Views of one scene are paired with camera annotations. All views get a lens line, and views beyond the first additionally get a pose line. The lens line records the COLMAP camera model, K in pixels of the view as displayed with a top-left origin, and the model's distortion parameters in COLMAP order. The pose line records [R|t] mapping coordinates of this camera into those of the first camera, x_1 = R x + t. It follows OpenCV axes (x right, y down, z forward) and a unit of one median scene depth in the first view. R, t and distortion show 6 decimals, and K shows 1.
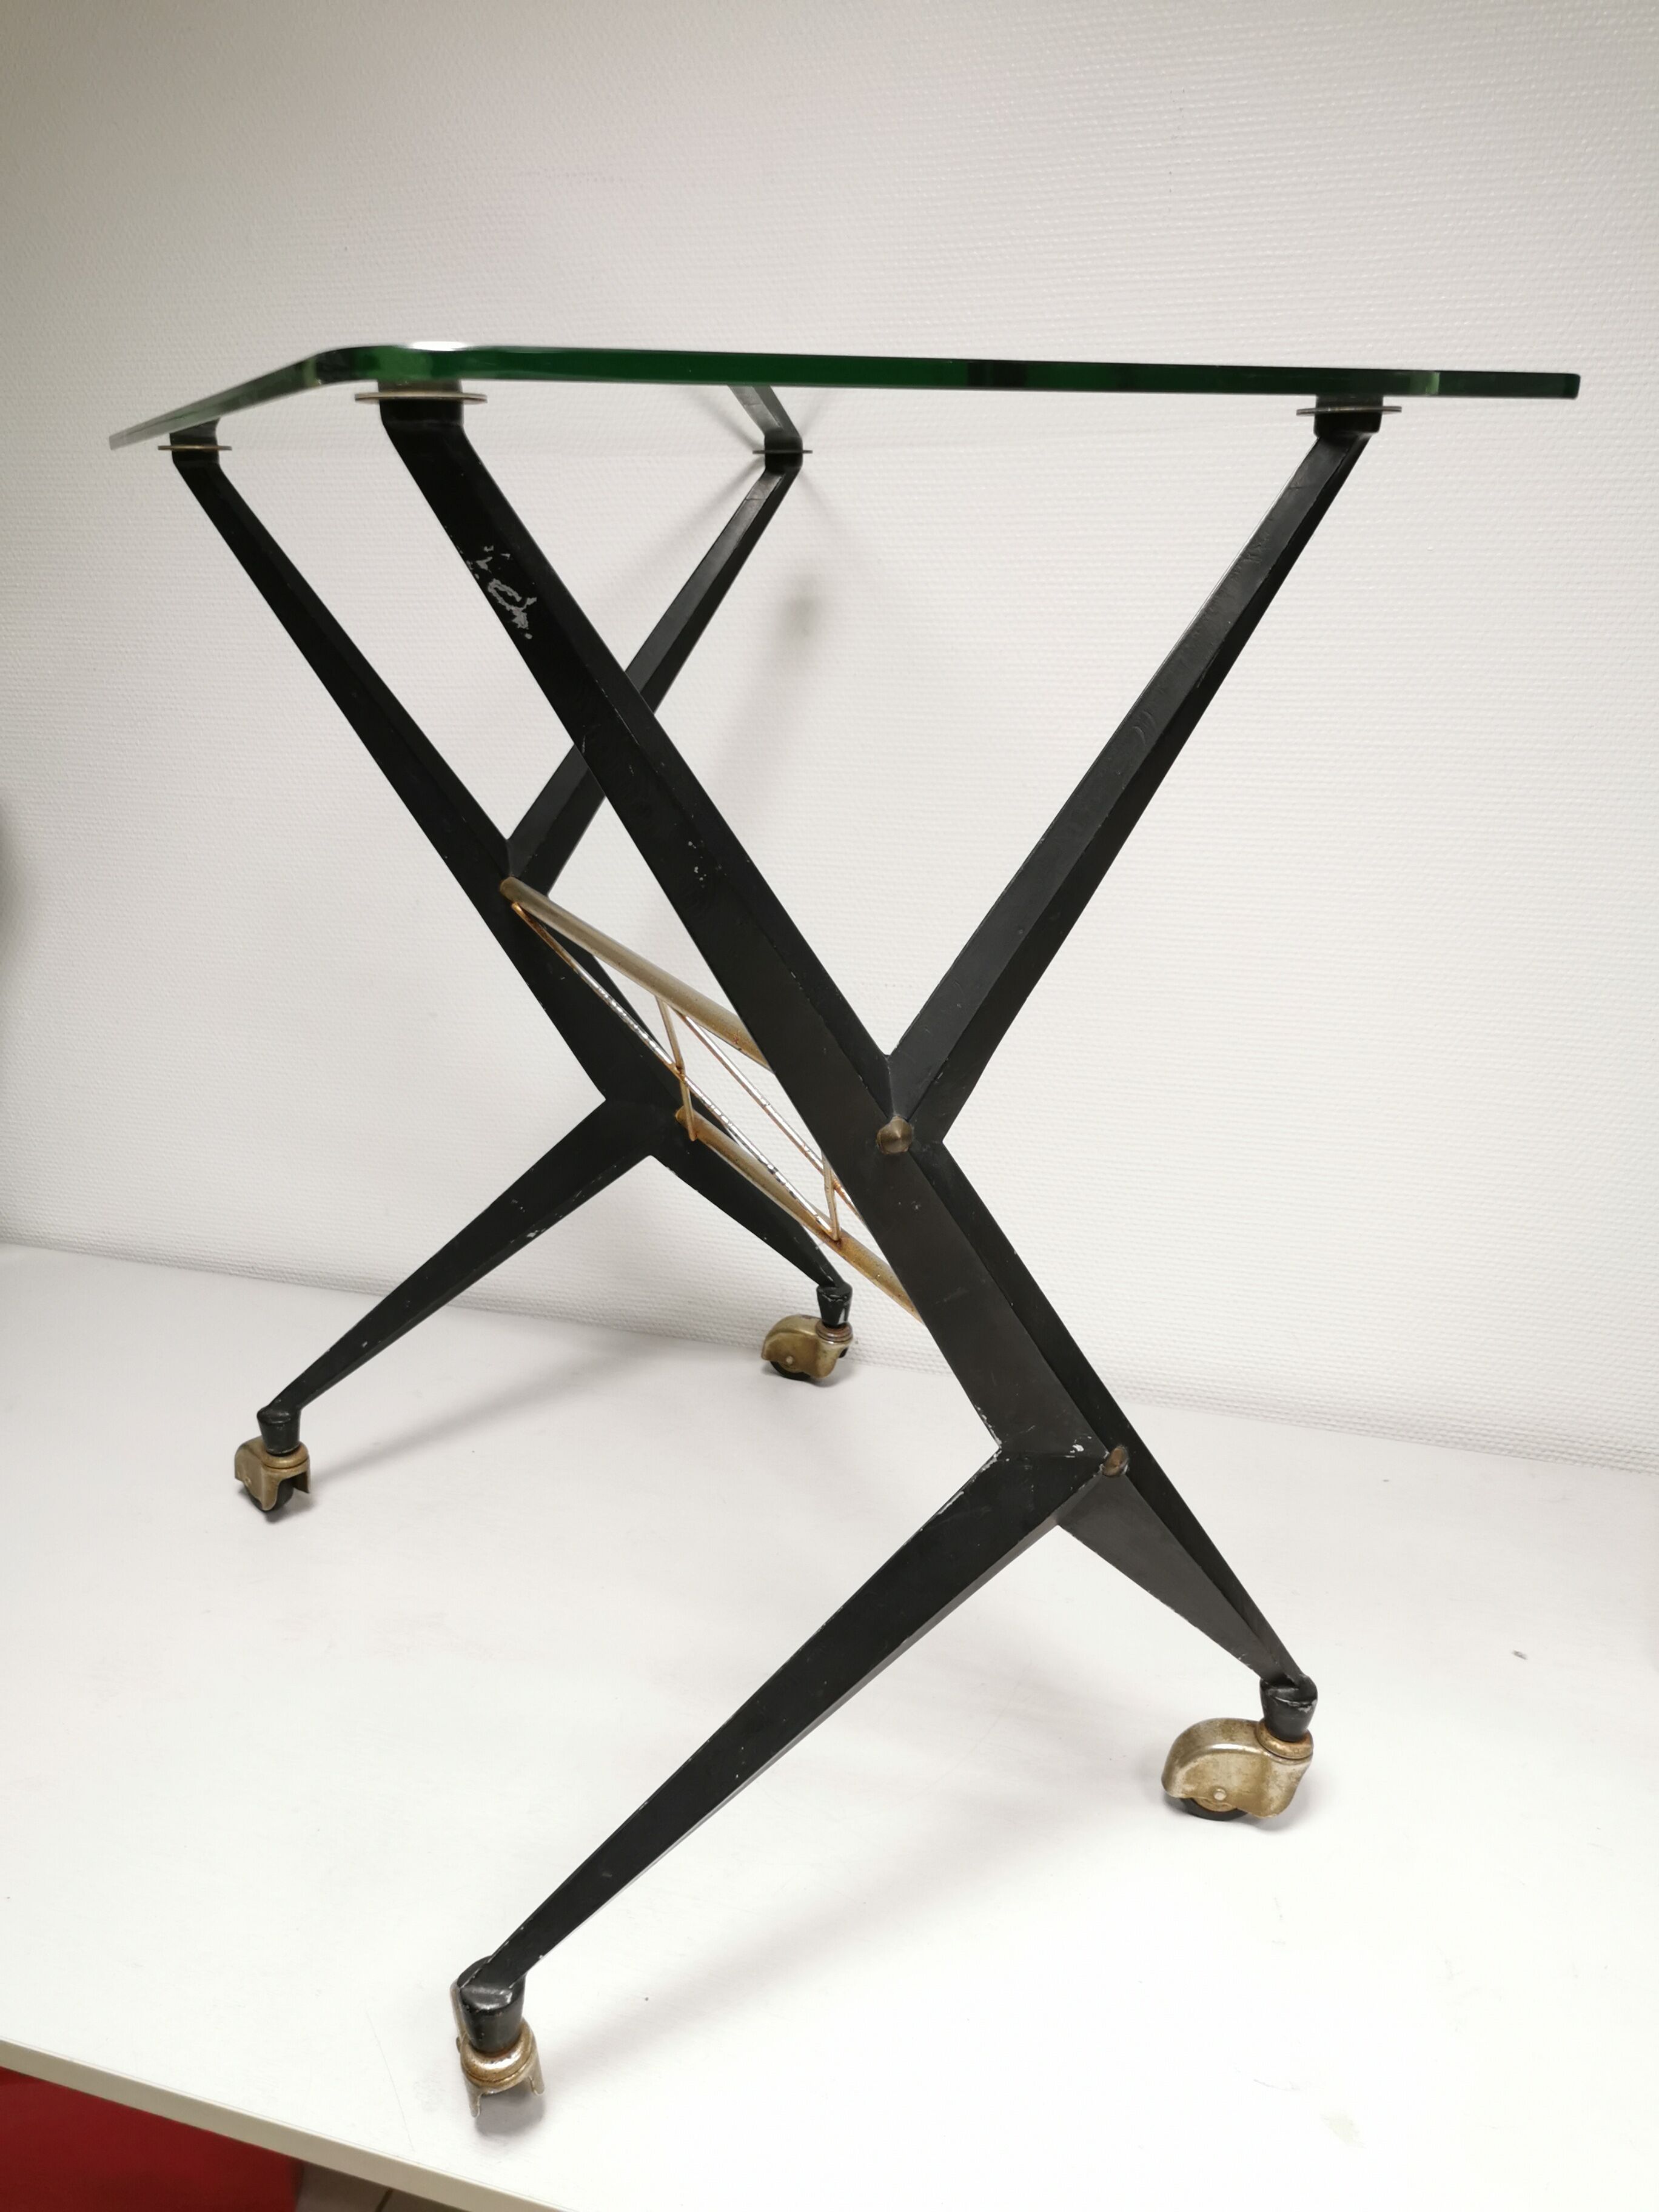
lens RADIAL K [[1722.6, 0, 829.5], [0, 1722.6, 1106.0], [0, 0, 1]] dist [0.058841, -0.061510]
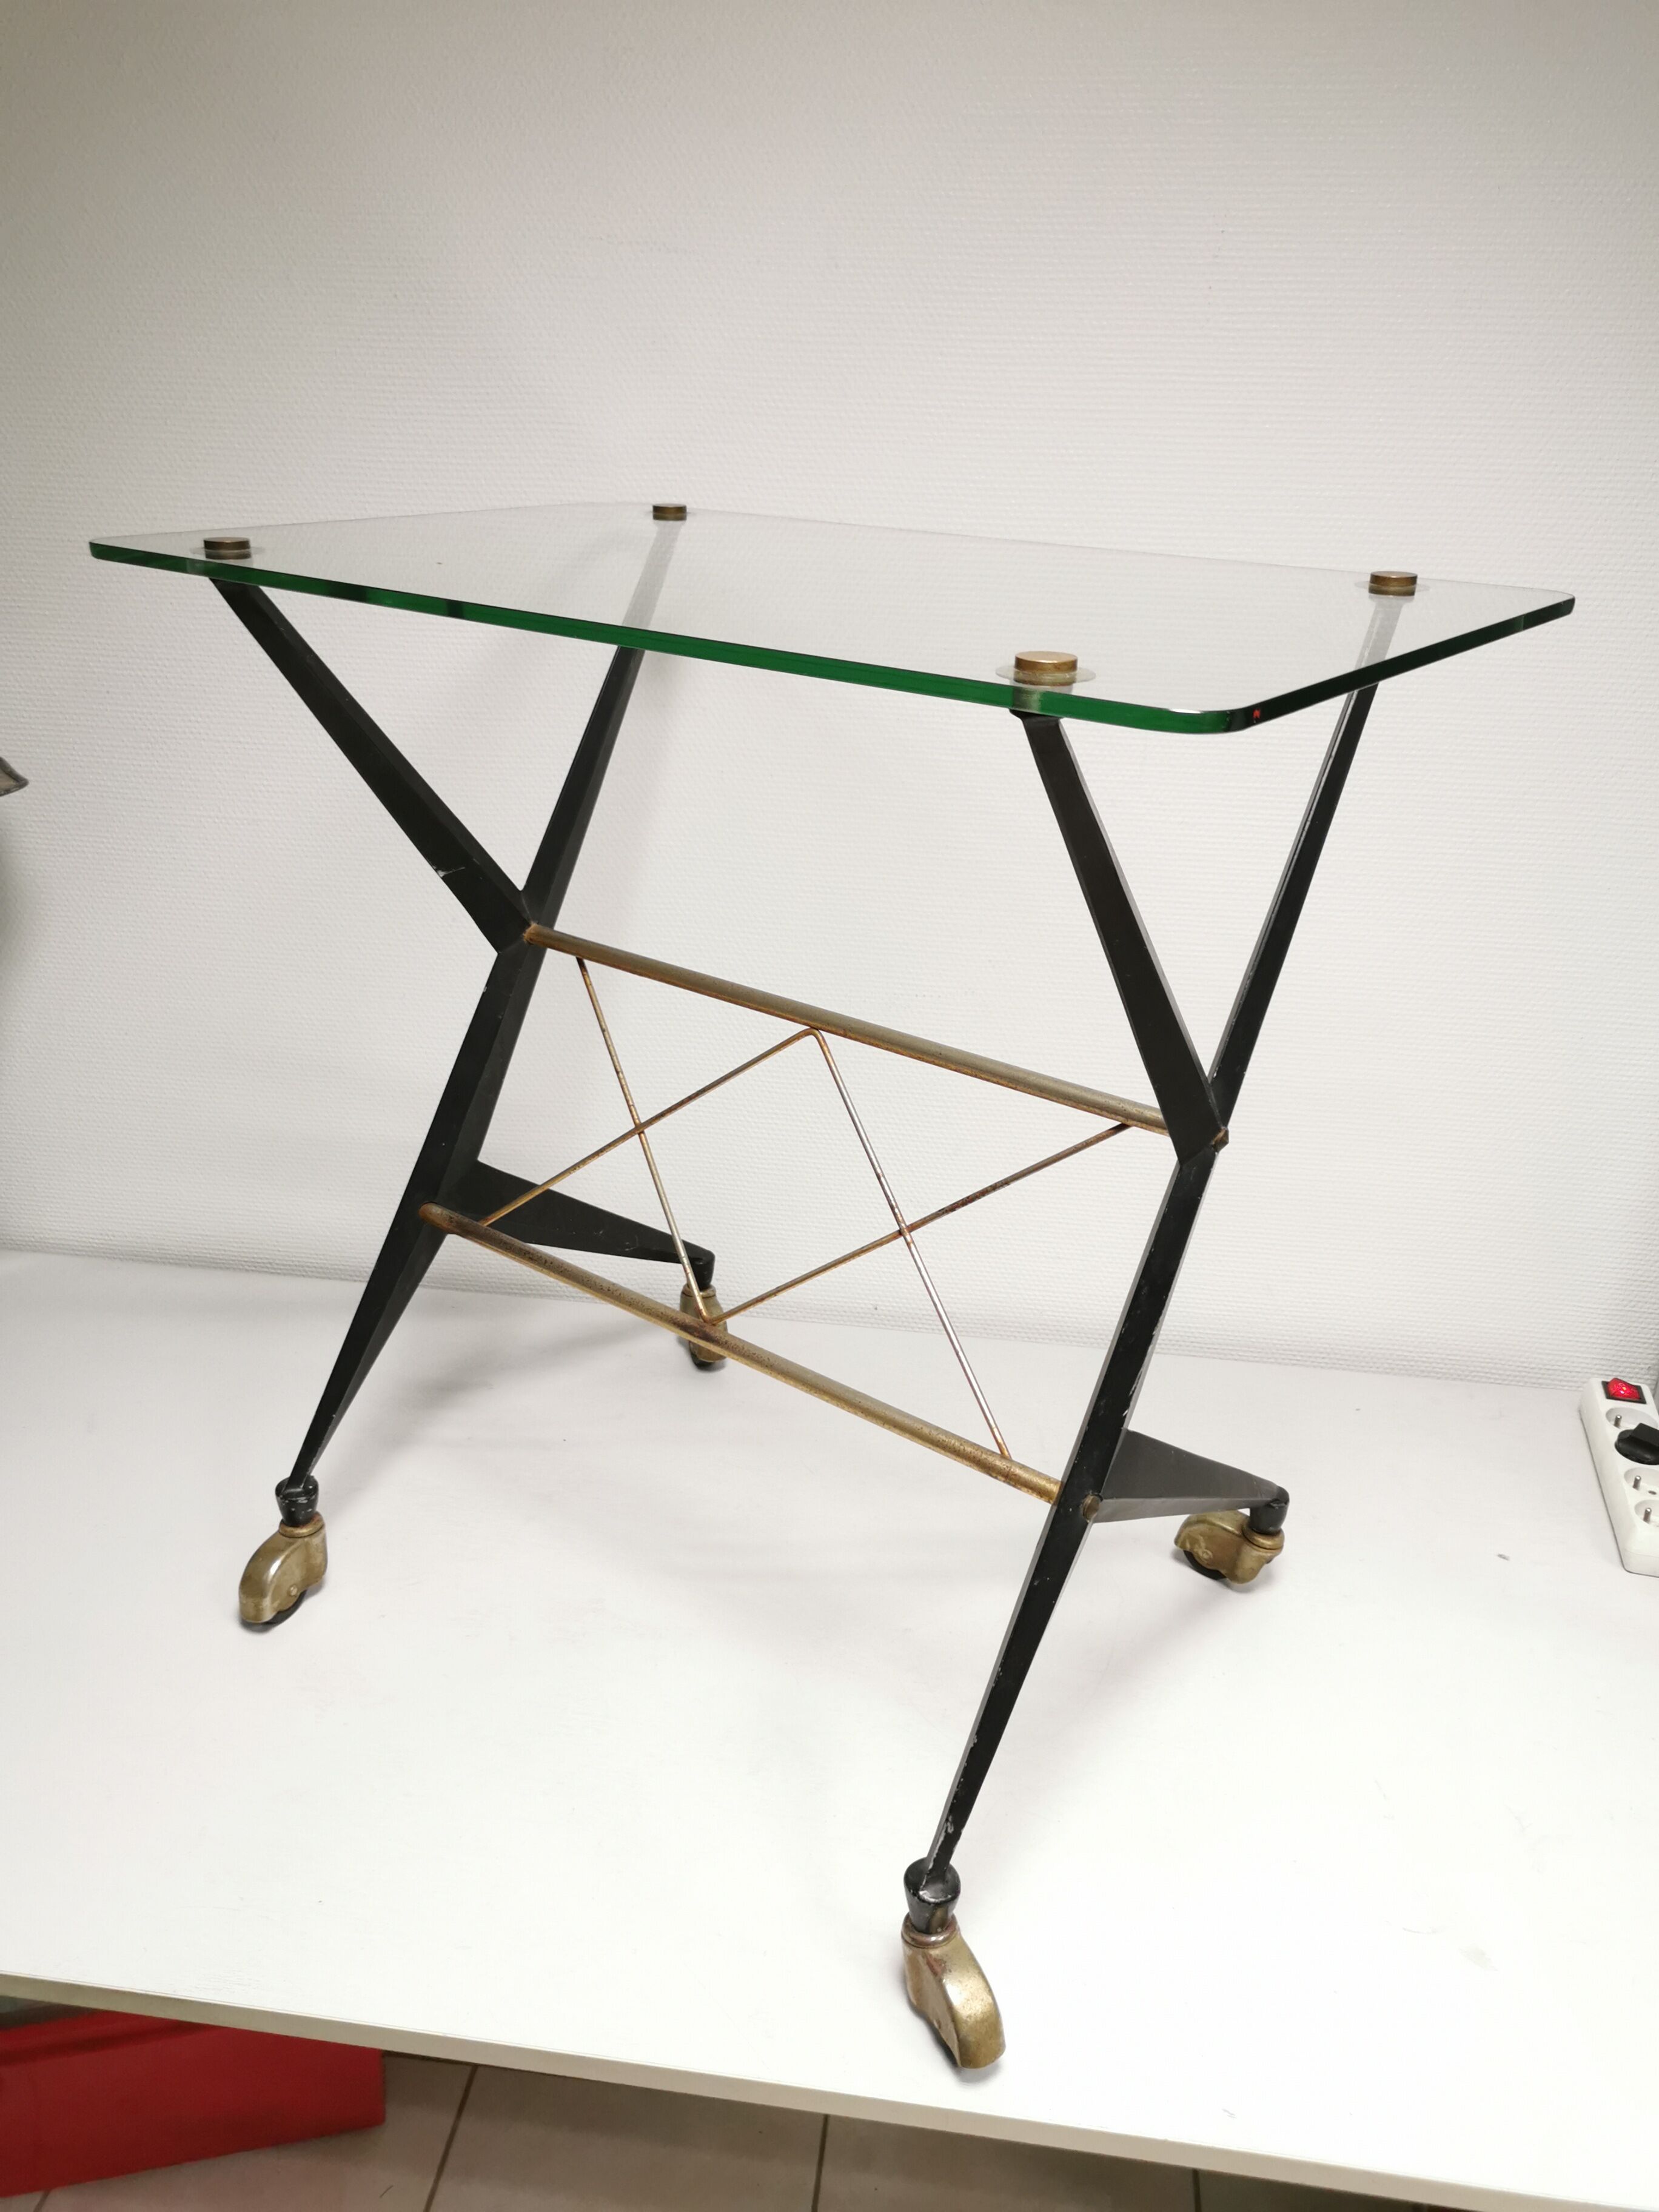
lens RADIAL K [[1722.6, 0, 829.5], [0, 1722.6, 1106.0], [0, 0, 1]] dist [0.058841, -0.061510]
pose [[0.984780, -0.042517, 0.168526, -0.268299], [0.028274, 0.995891, 0.086033, -0.122377], [-0.171491, -0.079958, 0.981936, -0.100116]]
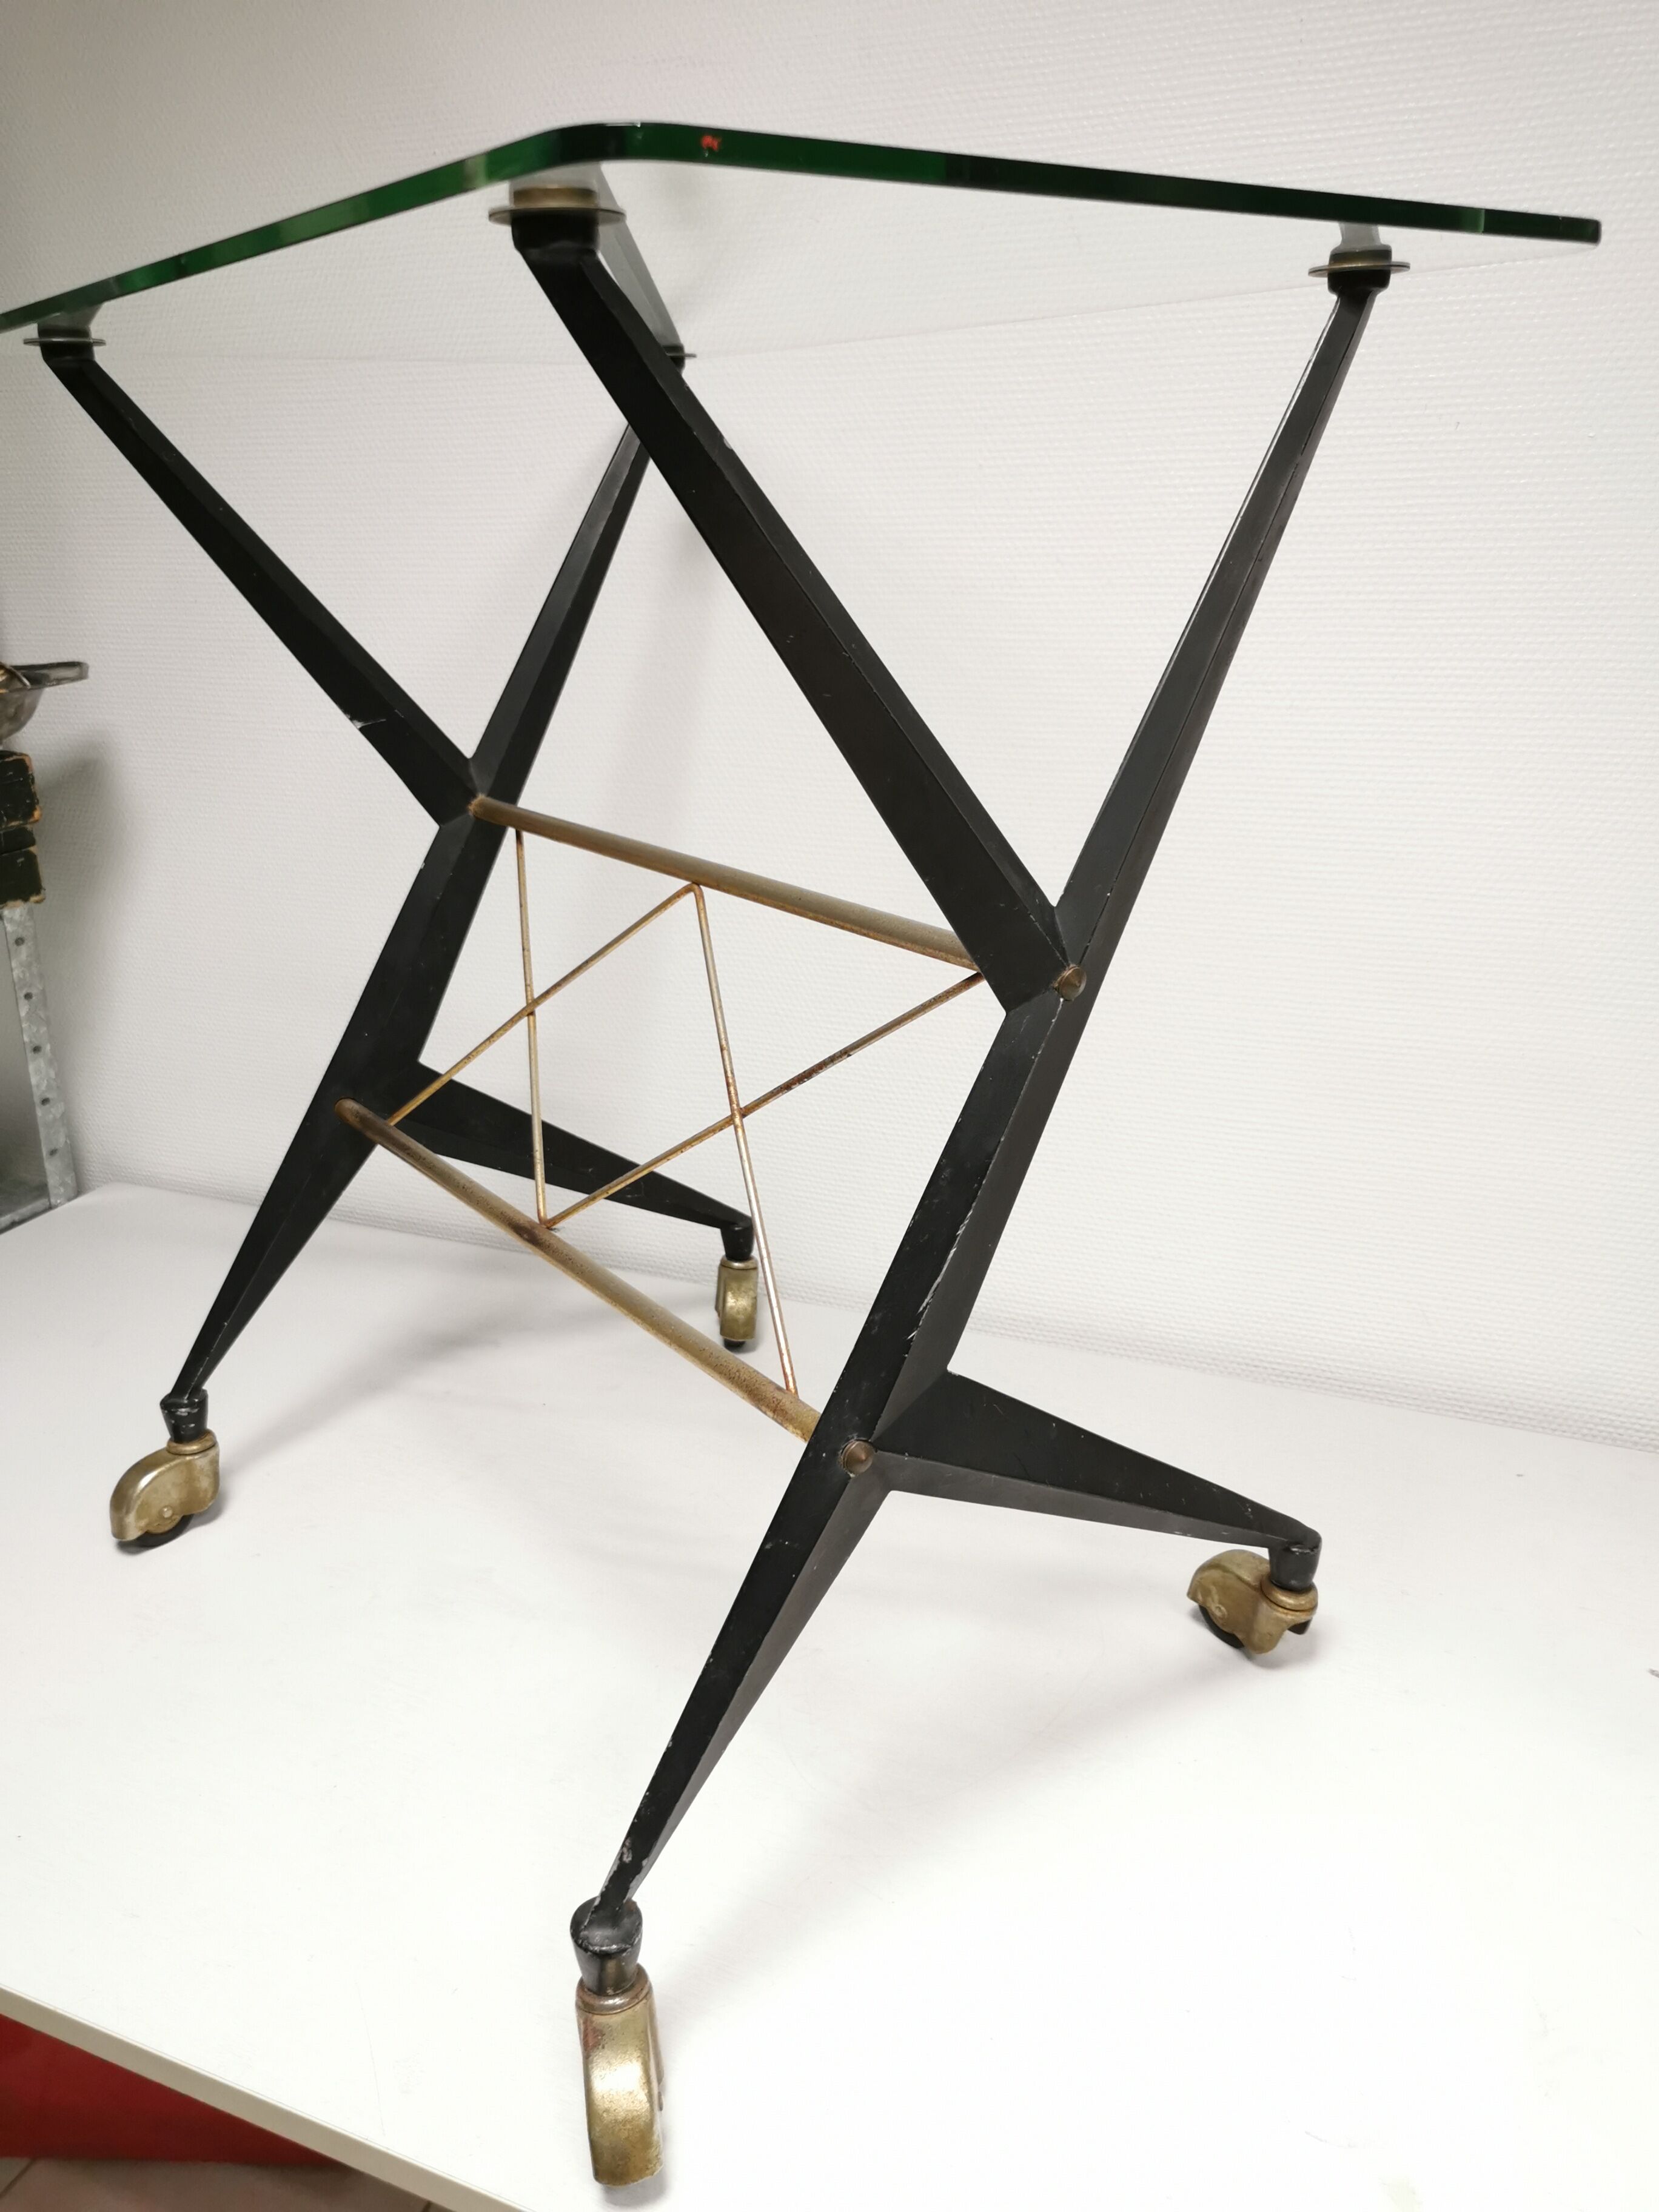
lens RADIAL K [[1735.3, 0, 829.5], [0, 1735.3, 1106.0], [0, 0, 1]] dist [0.027987, -0.005291]
pose [[0.994222, 0.020901, -0.105292, 0.063290], [-0.019320, 0.999685, 0.016008, 0.017636], [0.105594, -0.013881, 0.994312, 0.067158]]
